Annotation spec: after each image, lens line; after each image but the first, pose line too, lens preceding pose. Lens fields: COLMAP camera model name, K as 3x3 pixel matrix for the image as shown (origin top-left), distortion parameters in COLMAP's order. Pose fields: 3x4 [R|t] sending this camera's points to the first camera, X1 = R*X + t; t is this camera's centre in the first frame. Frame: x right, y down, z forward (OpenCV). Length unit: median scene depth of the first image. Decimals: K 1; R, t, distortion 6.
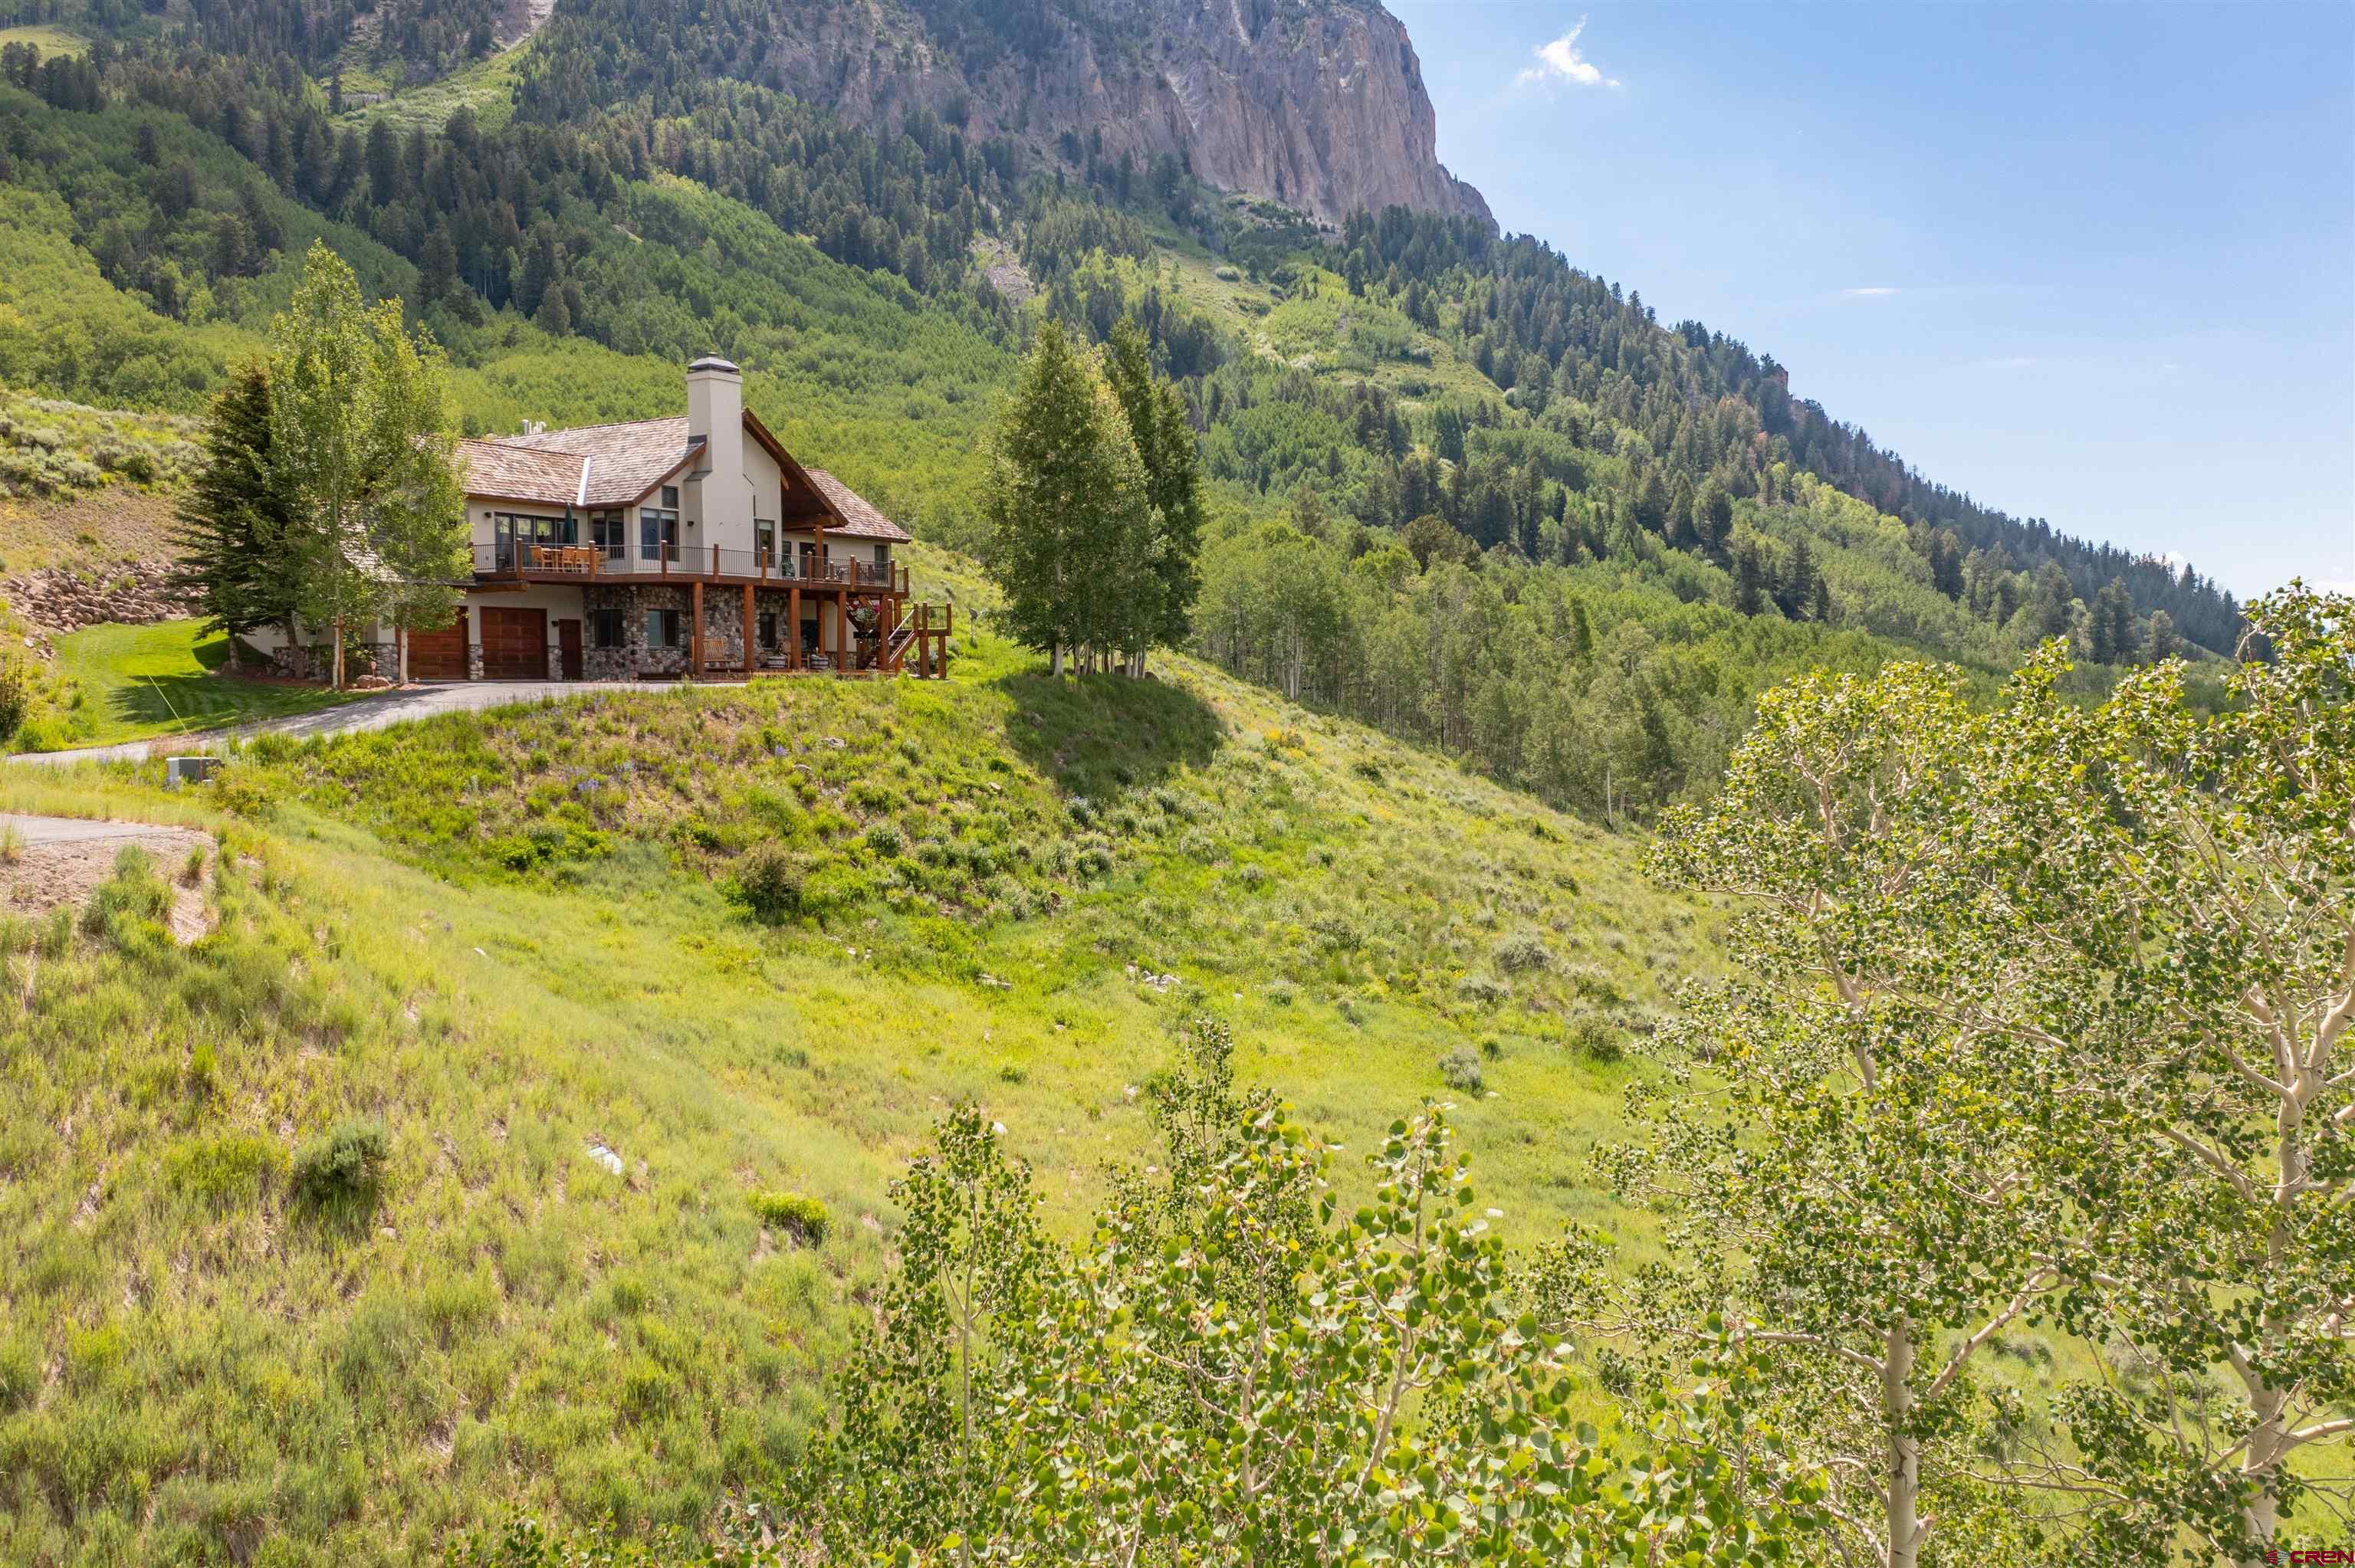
lens RADIAL K [[1866.1, 0, 1168.5], [0, 1866.1, 784.0], [0, 0, 1]] dist [-0.009313, 0.007328]
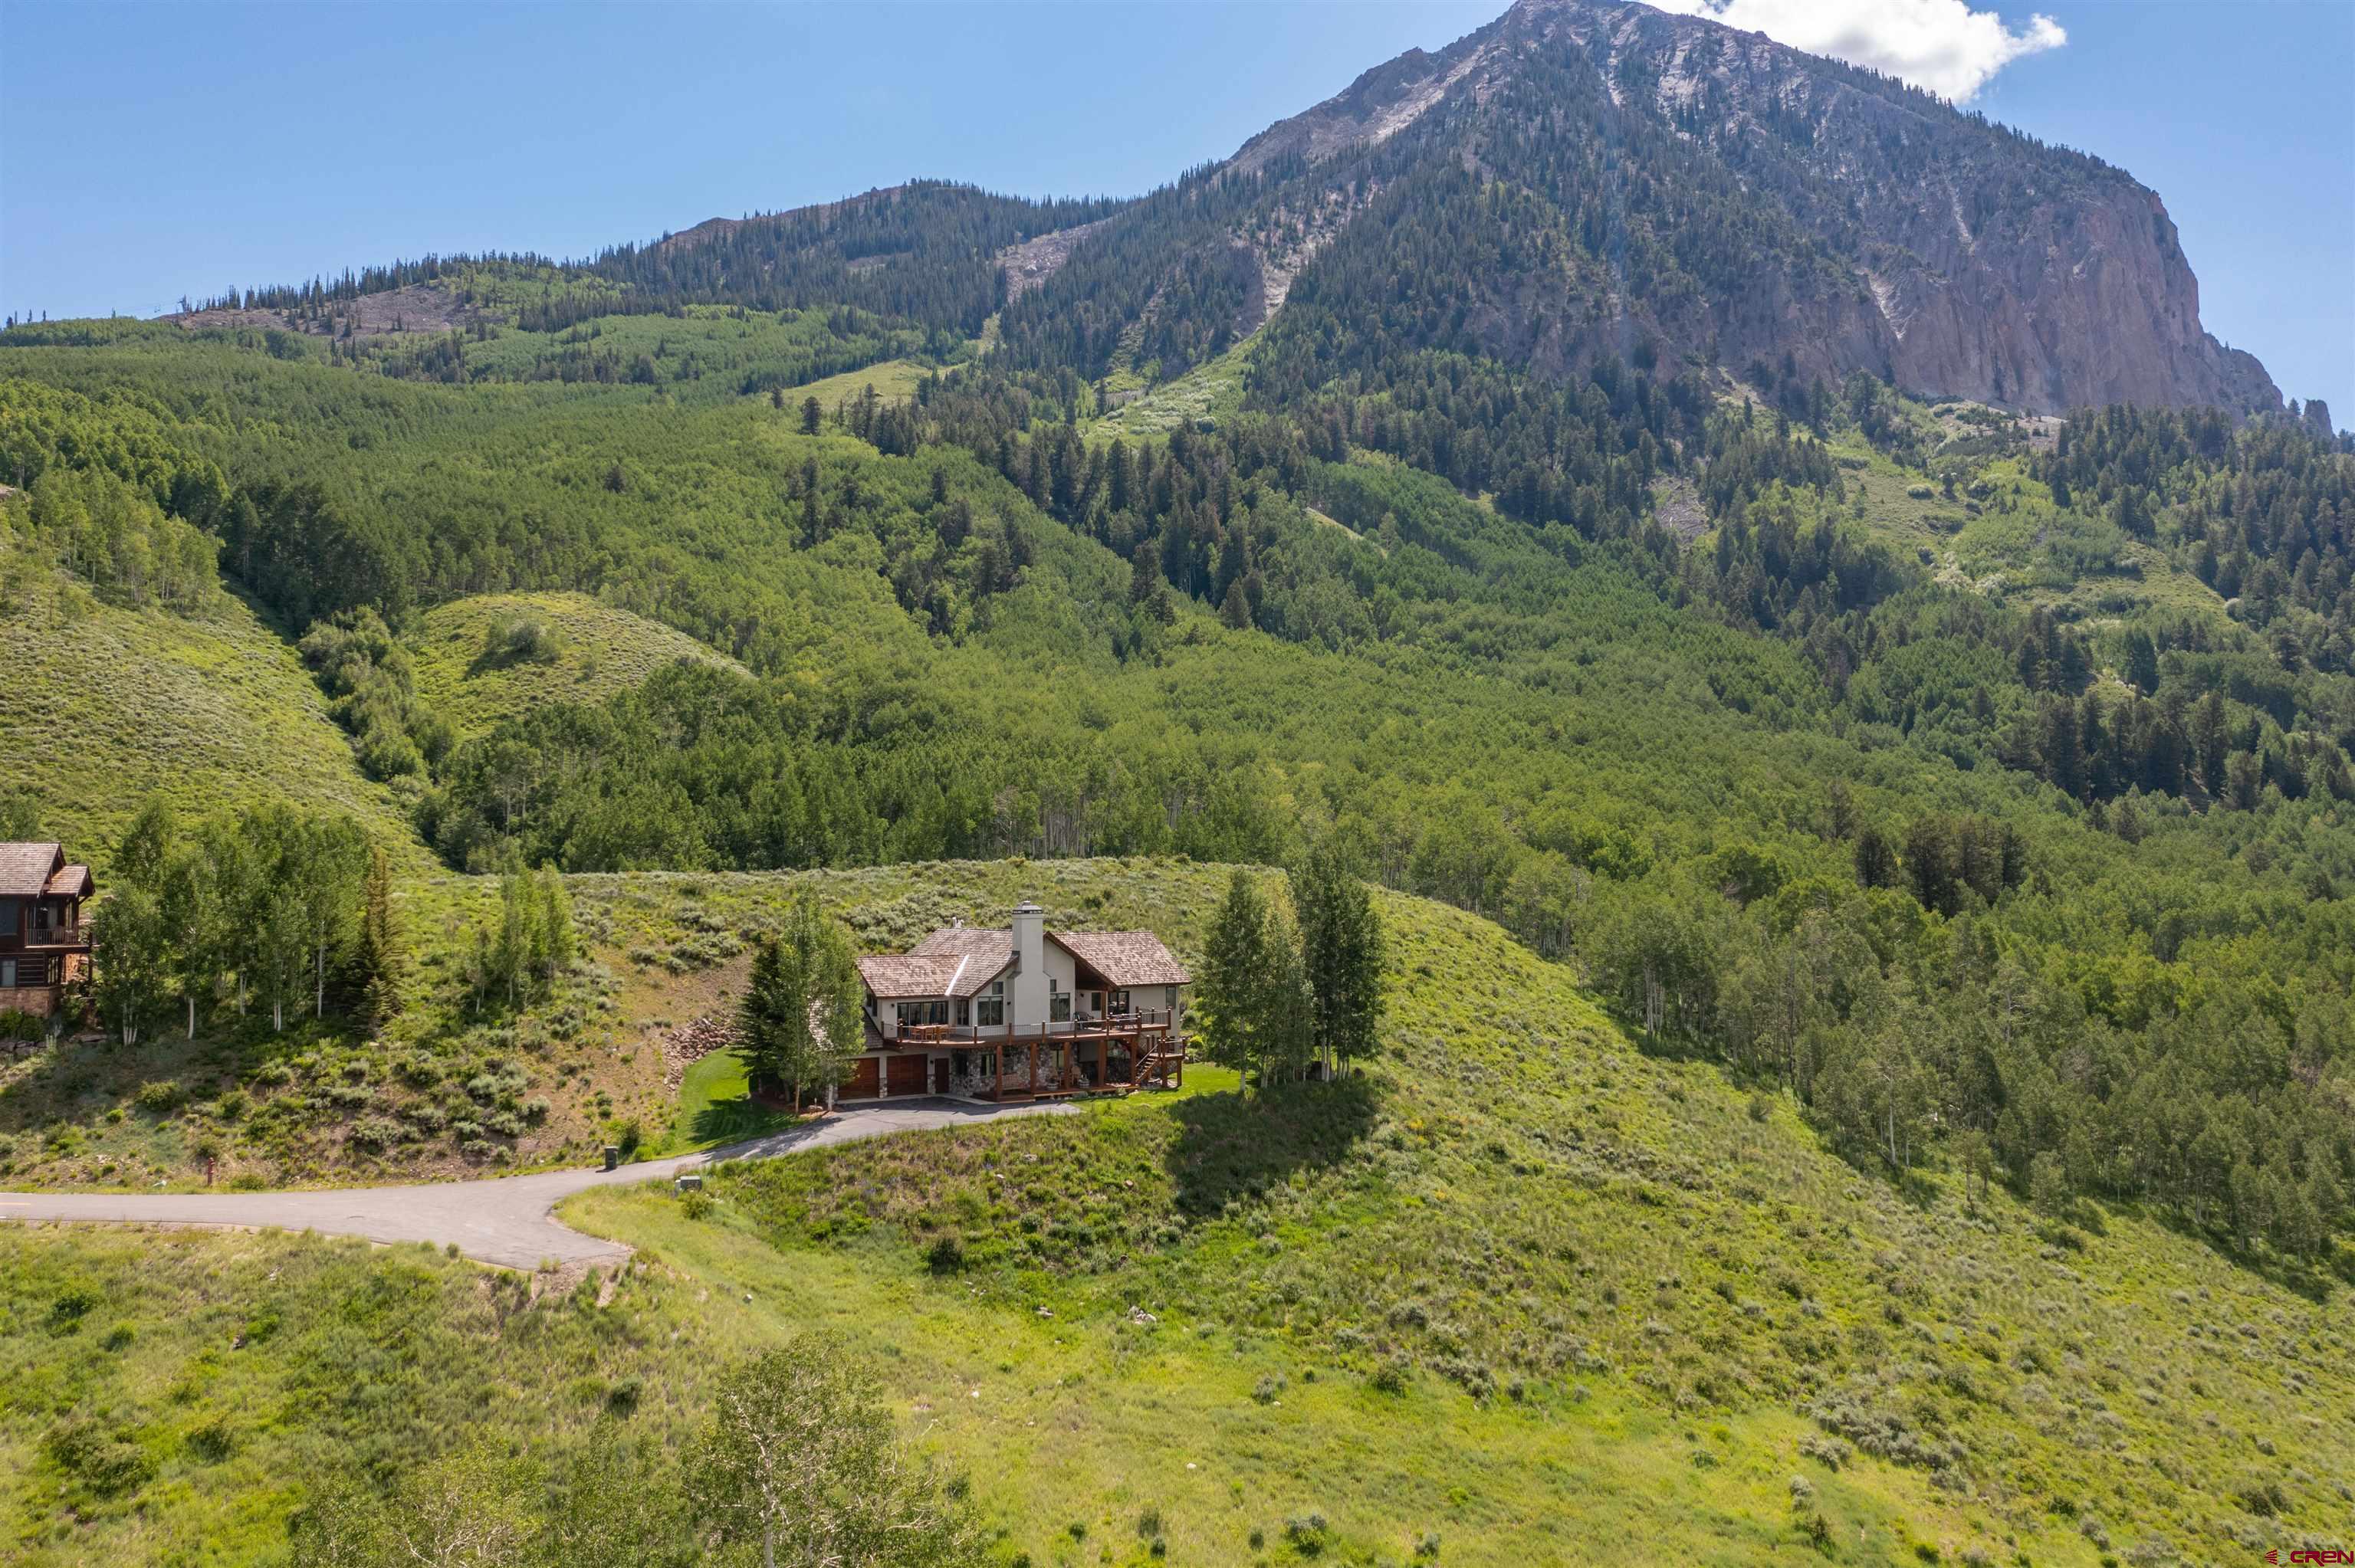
lens RADIAL K [[1866.1, 0, 1168.5], [0, 1866.1, 784.0], [0, 0, 1]] dist [-0.009313, 0.007328]
pose [[0.922191, -0.011127, -0.386574, 0.080182], [-0.027570, 0.995151, -0.094414, -0.026771], [0.385750, 0.097725, 0.917413, -0.079537]]
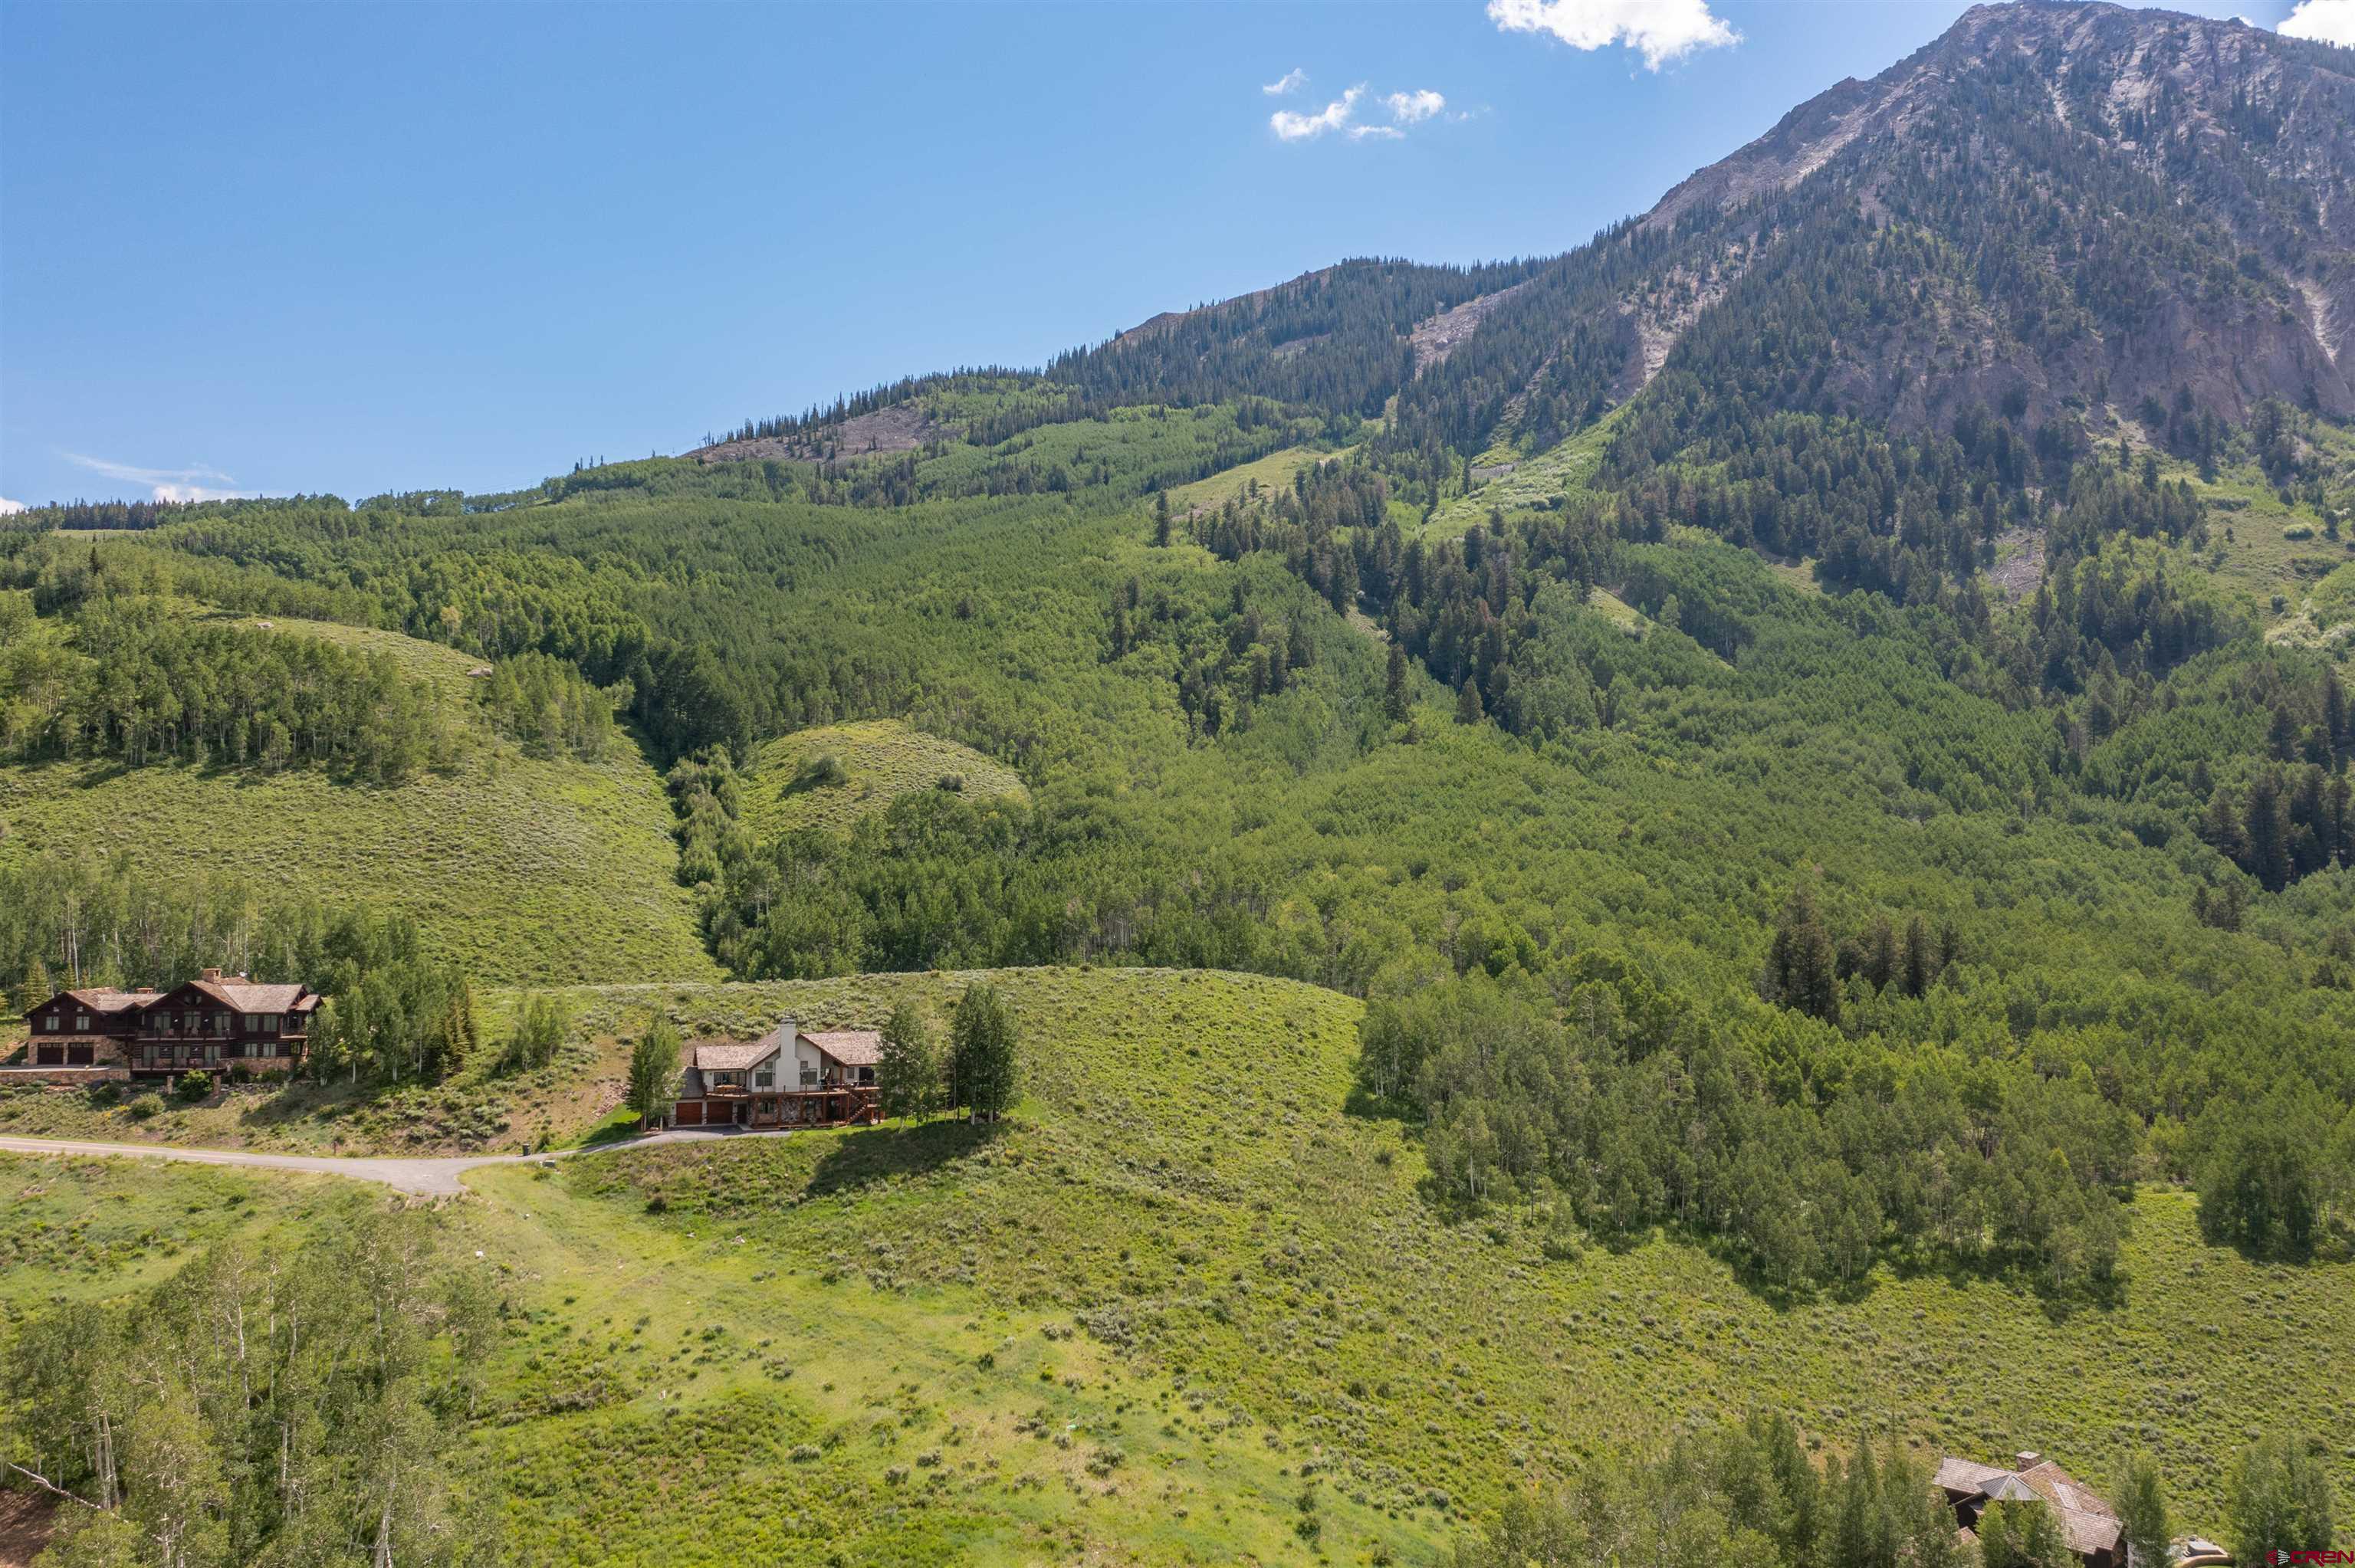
lens RADIAL K [[1876.5, 0, 1177.5], [0, 1876.5, 784.0], [0, 0, 1]] dist [-0.003501, -0.001628]
pose [[0.779812, -0.030045, -0.625292, 0.323871], [-0.041125, 0.994231, -0.099060, -0.049256], [0.624662, 0.102963, 0.774078, -0.150766]]
